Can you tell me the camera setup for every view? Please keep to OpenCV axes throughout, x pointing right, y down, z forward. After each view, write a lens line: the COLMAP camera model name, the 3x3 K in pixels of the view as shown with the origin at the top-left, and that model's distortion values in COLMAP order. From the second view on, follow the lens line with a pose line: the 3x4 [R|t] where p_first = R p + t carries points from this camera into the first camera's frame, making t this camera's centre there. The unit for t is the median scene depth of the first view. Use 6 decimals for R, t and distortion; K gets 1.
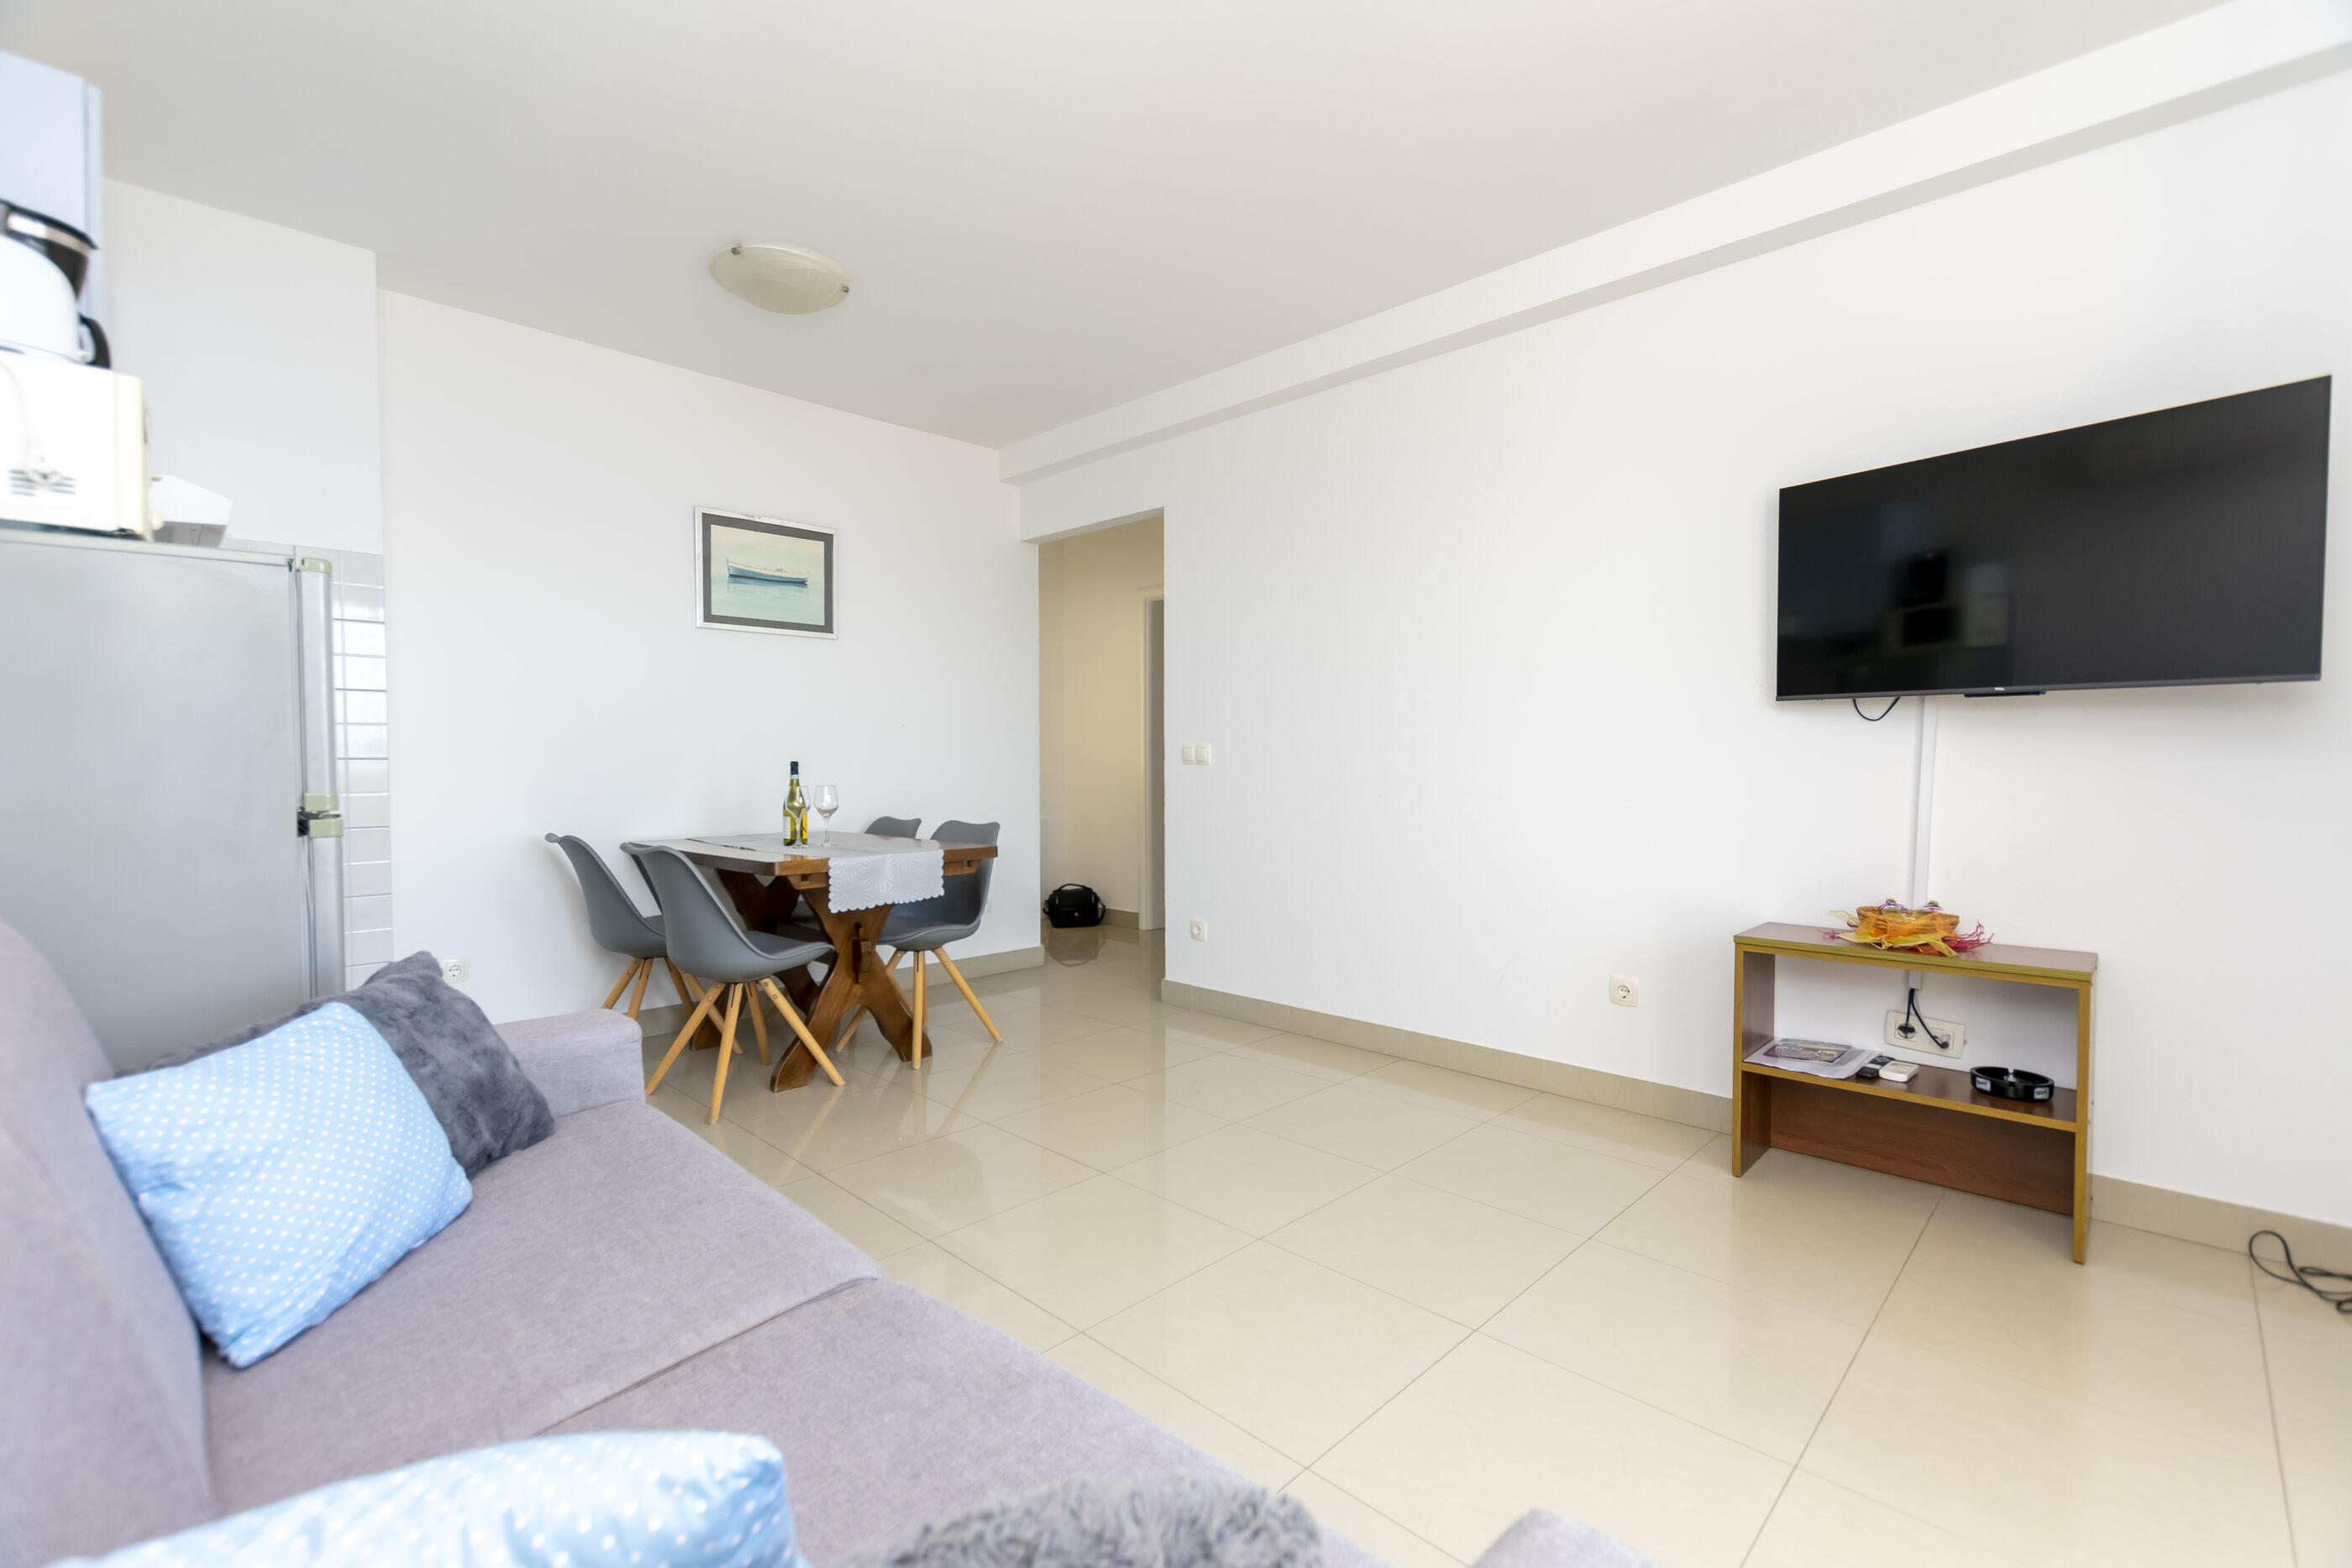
lens RADIAL K [[1016.5, 0, 1176.0], [0, 1016.5, 784.0], [0, 0, 1]] dist [0.000169, 0.000054]
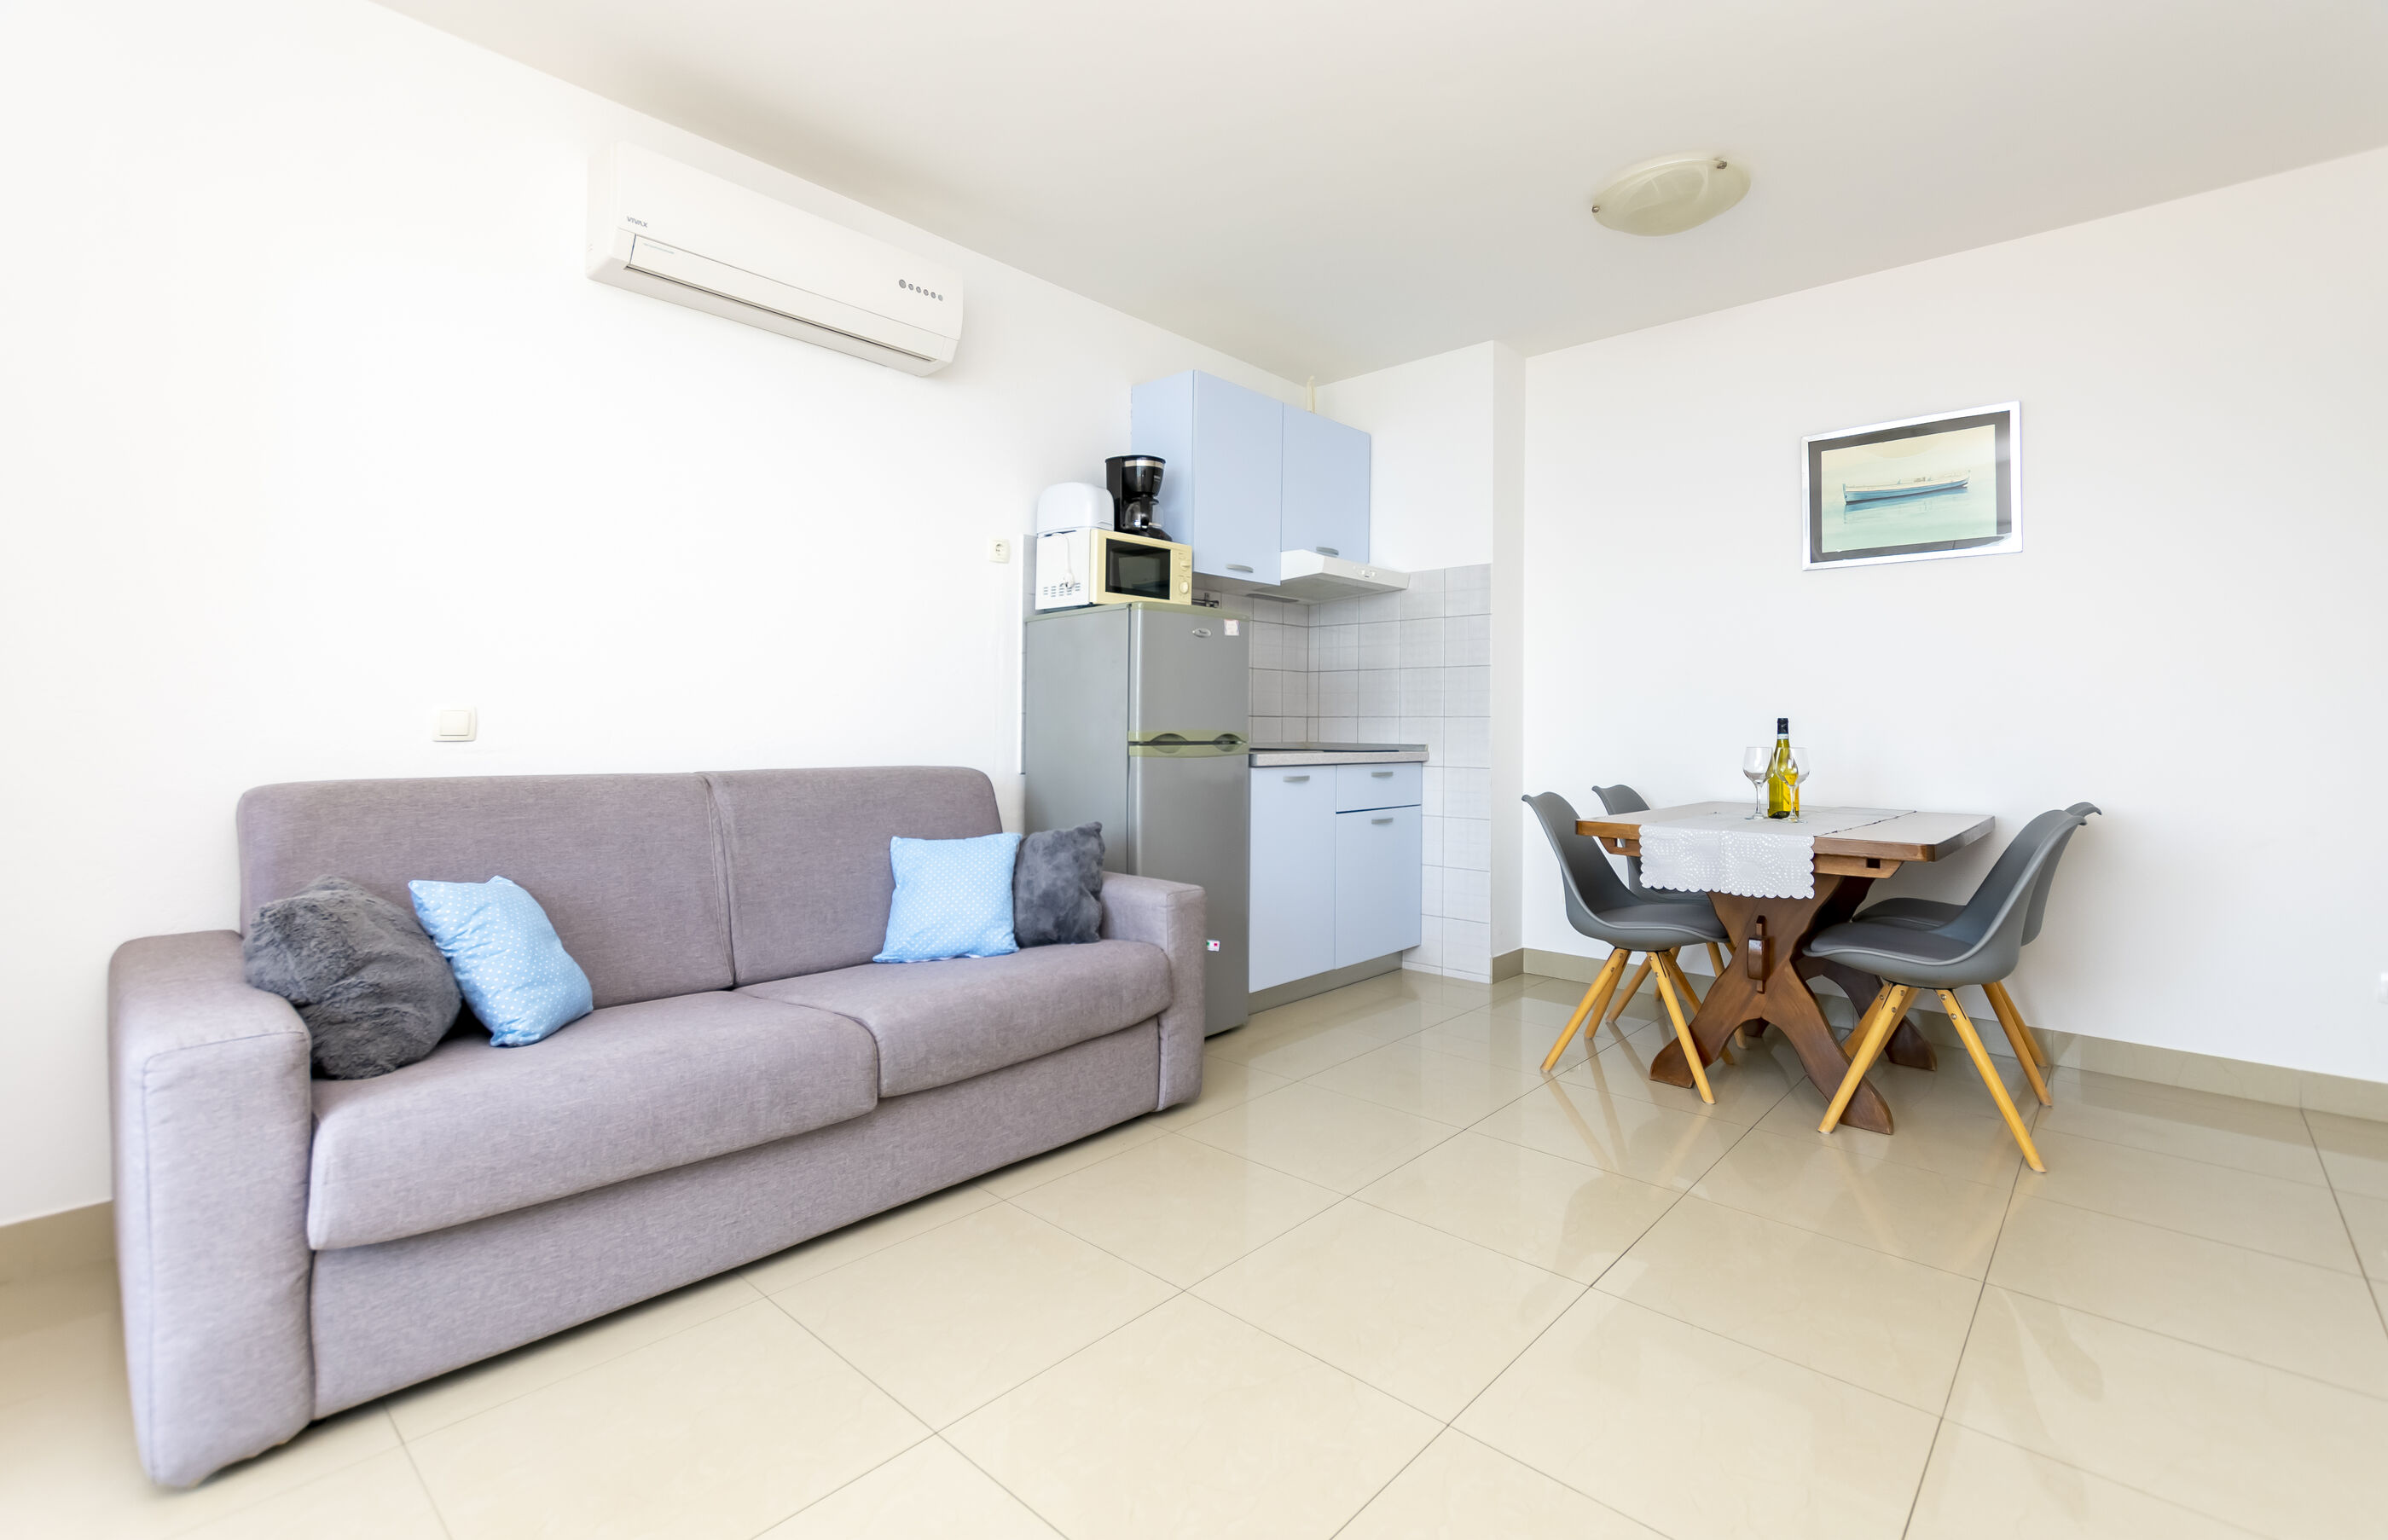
lens RADIAL K [[1019.3, 0, 1198.6], [0, 1019.3, 716.4], [0, 0, 1]] dist [-0.002337, -0.000181]
pose [[0.028666, -0.006517, -0.999568, 0.412026], [-0.024198, 0.999681, -0.007211, -0.005169], [0.999296, 0.024394, 0.028499, 0.438542]]
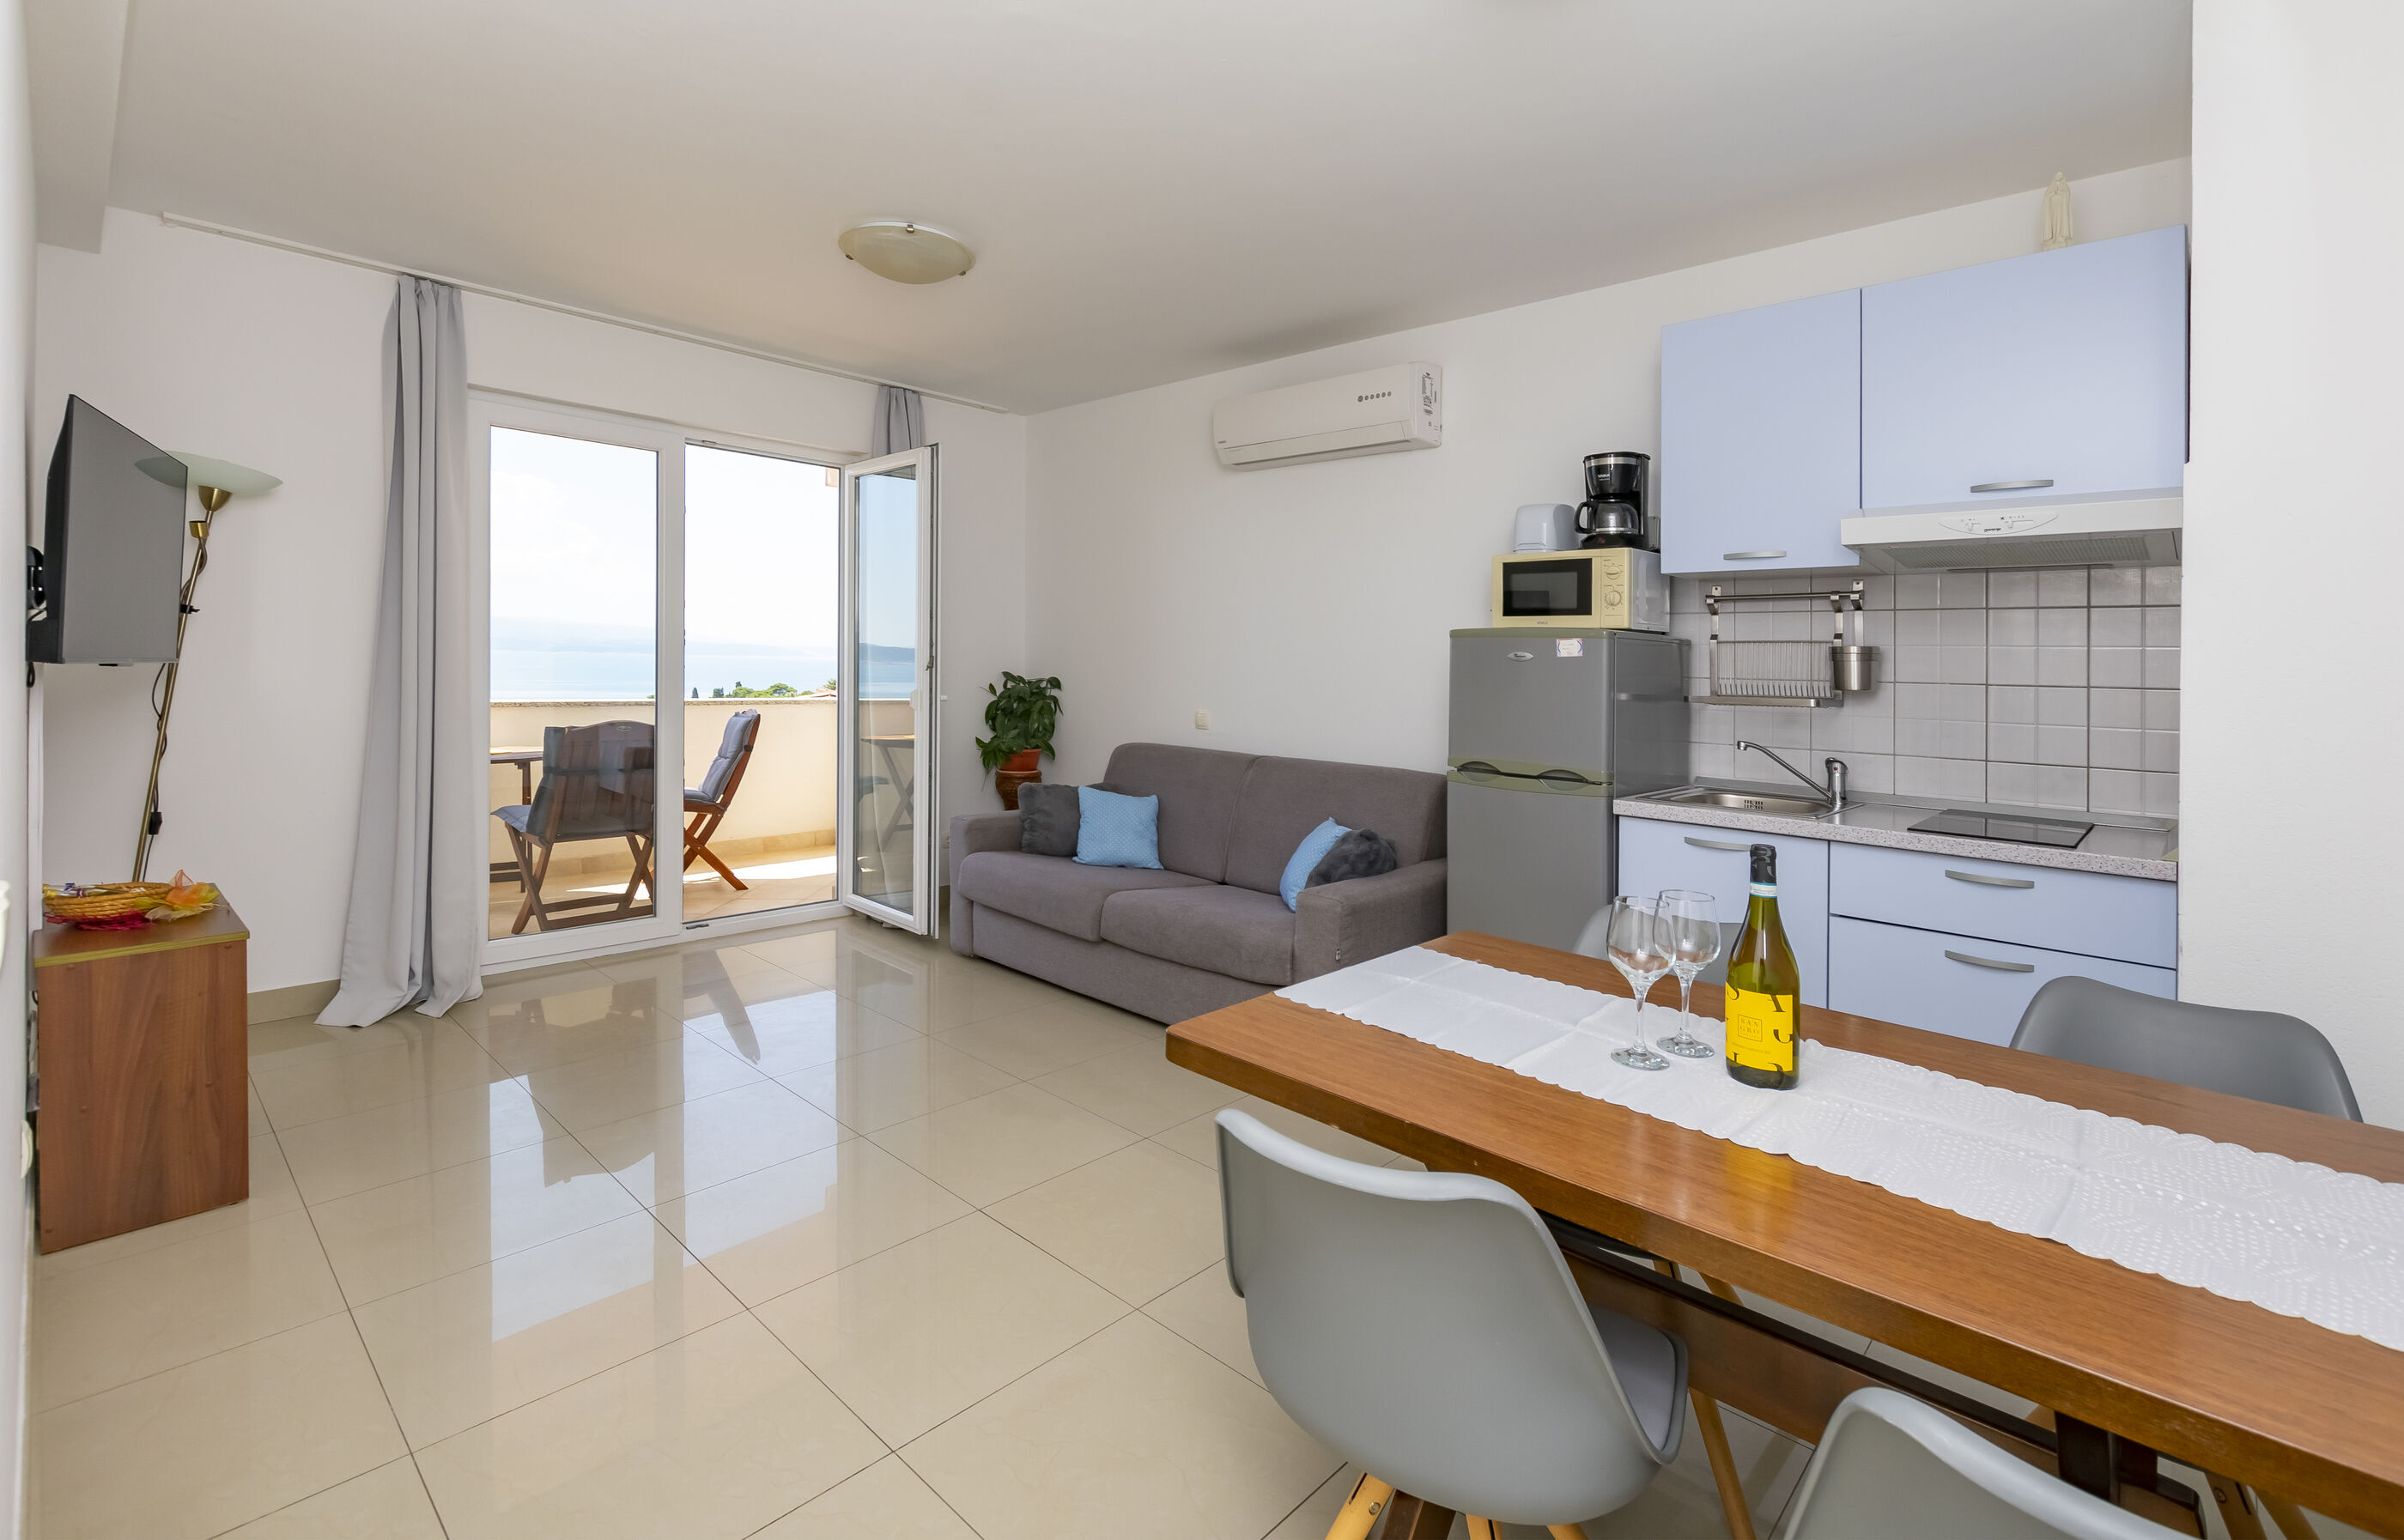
lens RADIAL K [[1053.4, 0, 1239.1], [0, 1053.4, 662.3], [0, 0, 1]] dist [-0.000471, -0.000019]
pose [[-0.998327, -0.027128, -0.051071, -0.150073], [-0.027991, 0.999476, 0.016267, -0.079335], [0.050603, 0.017669, -0.998563, 1.224316]]
